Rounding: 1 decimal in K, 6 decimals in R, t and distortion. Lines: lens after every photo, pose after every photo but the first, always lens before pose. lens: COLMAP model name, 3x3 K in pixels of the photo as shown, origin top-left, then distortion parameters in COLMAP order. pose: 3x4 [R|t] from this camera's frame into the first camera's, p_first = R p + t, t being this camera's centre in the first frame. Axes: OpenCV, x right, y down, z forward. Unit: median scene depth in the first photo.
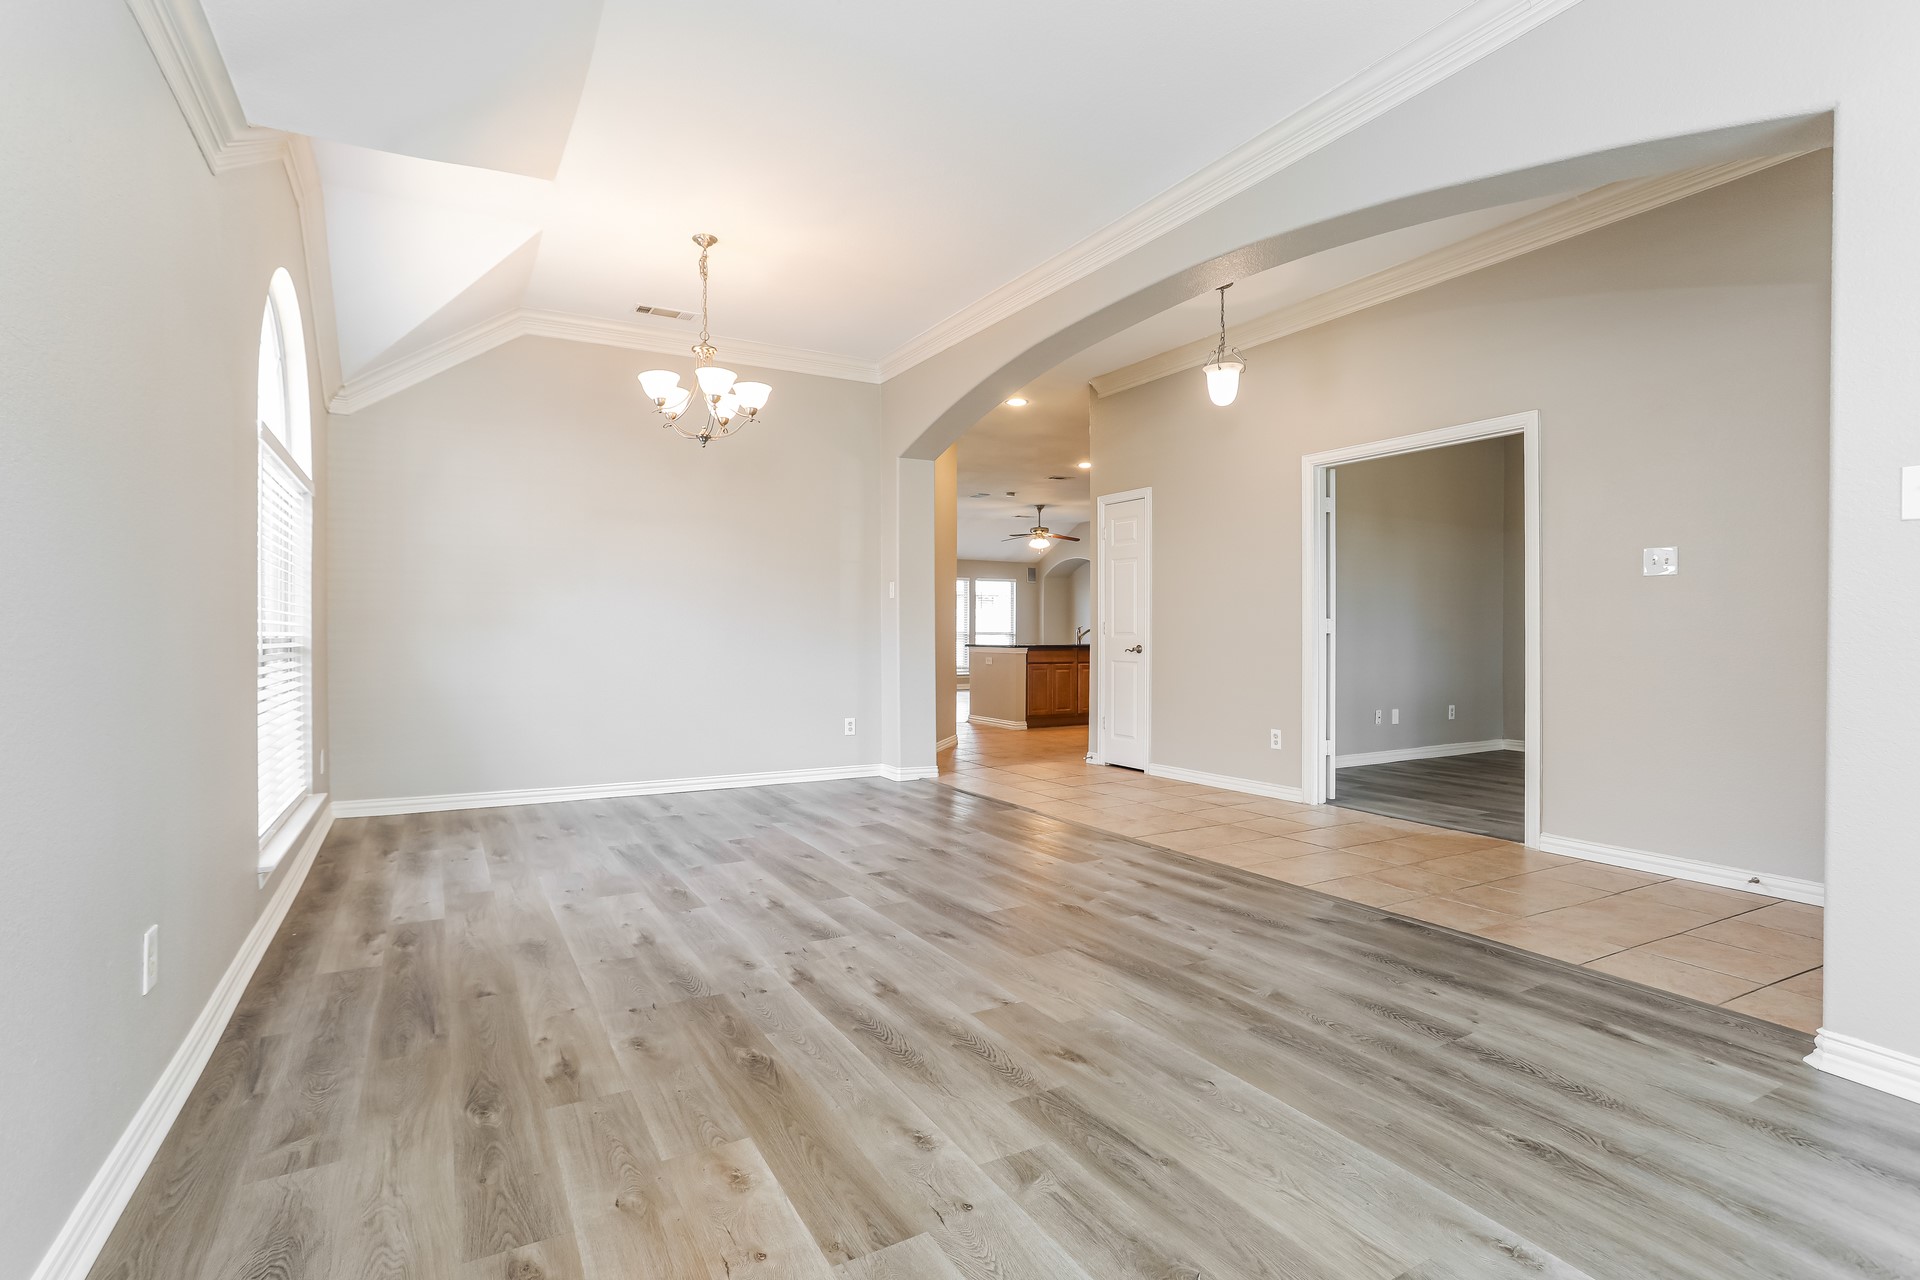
lens RADIAL K [[895.3, 0, 944.7], [0, 895.3, 648.9], [0, 0, 1]] dist [-0.060010, 0.051221]
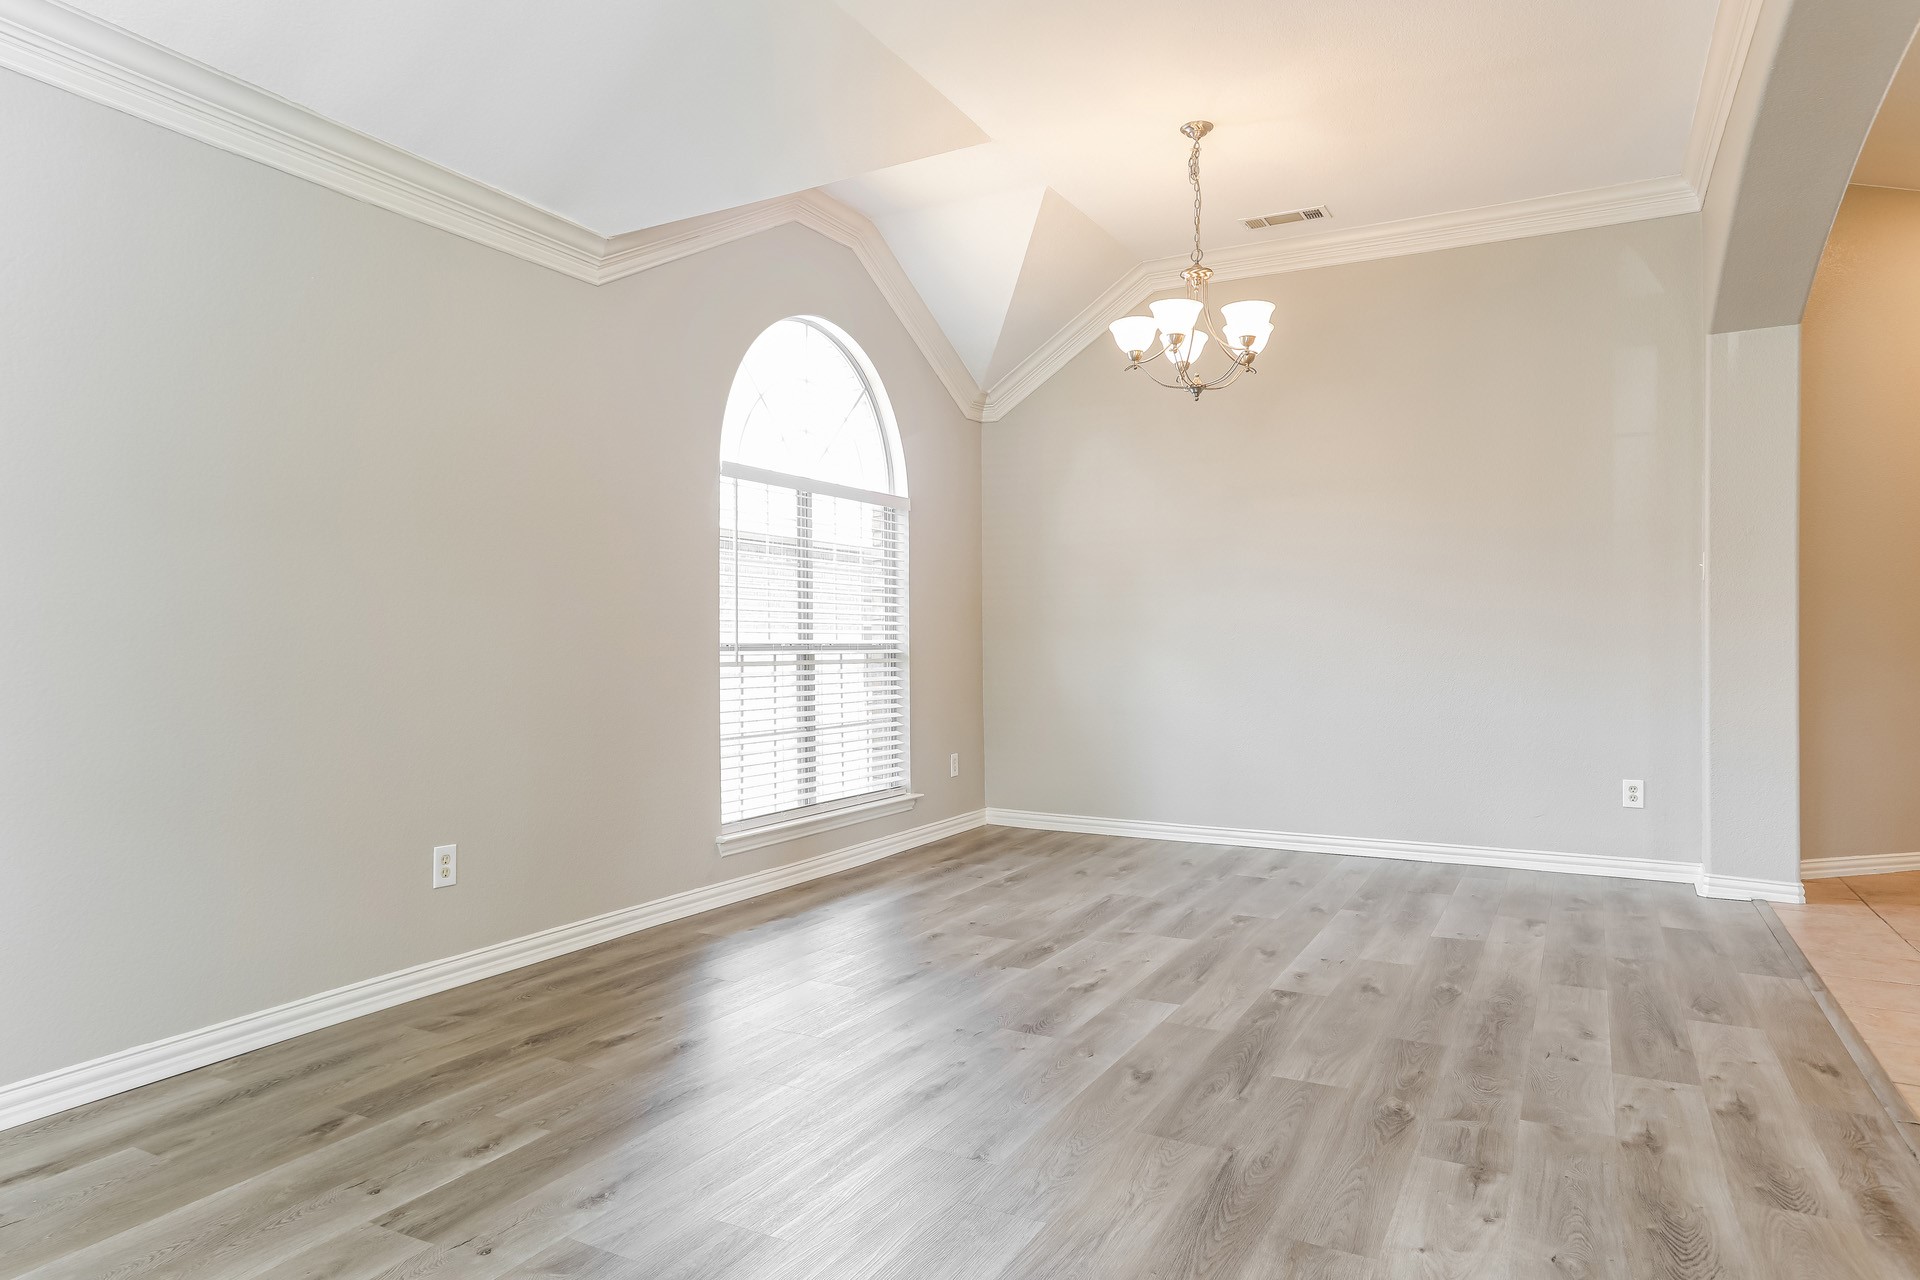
lens RADIAL K [[1189.8, 0, 960.6], [0, 1189.8, 668.3], [0, 0, 1]] dist [-0.026304, 0.046122]
pose [[0.544674, 0.020119, -0.838407, 0.655103], [-0.013814, 0.999792, 0.015017, -0.008684], [0.838534, 0.003403, 0.544838, 0.353734]]
